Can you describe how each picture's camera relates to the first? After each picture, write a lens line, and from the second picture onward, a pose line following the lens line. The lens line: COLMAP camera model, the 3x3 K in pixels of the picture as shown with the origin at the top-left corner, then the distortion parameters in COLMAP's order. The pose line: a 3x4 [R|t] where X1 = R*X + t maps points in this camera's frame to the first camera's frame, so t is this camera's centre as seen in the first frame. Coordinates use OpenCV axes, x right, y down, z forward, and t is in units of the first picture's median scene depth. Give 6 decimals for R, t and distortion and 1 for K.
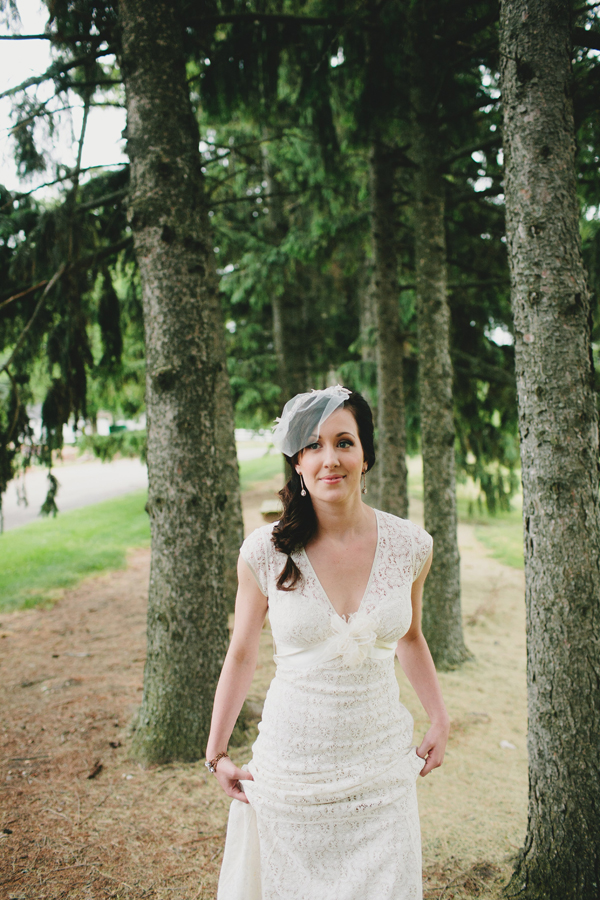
lens RADIAL K [[907.4, 0, 300.0], [0, 907.4, 450.0], [0, 0, 1]] dist [-0.063333, 0.123817]
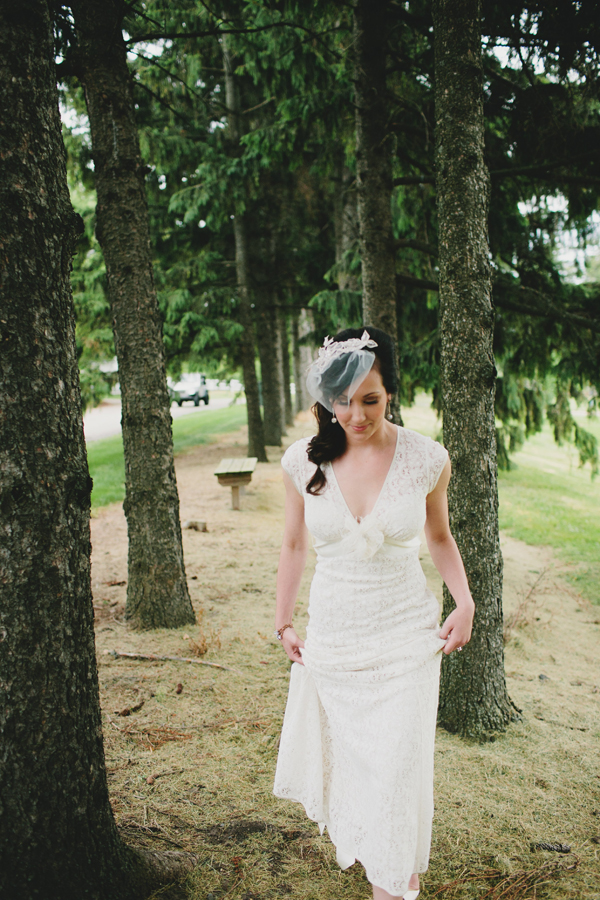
lens RADIAL K [[907.4, 0, 300.0], [0, 907.4, 450.0], [0, 0, 1]] dist [-0.063333, 0.123817]
pose [[0.999502, -0.000863, 0.031529, 0.013929], [-0.000885, 0.998466, 0.055360, 0.004821], [-0.031528, -0.055361, 0.997969, 0.370370]]
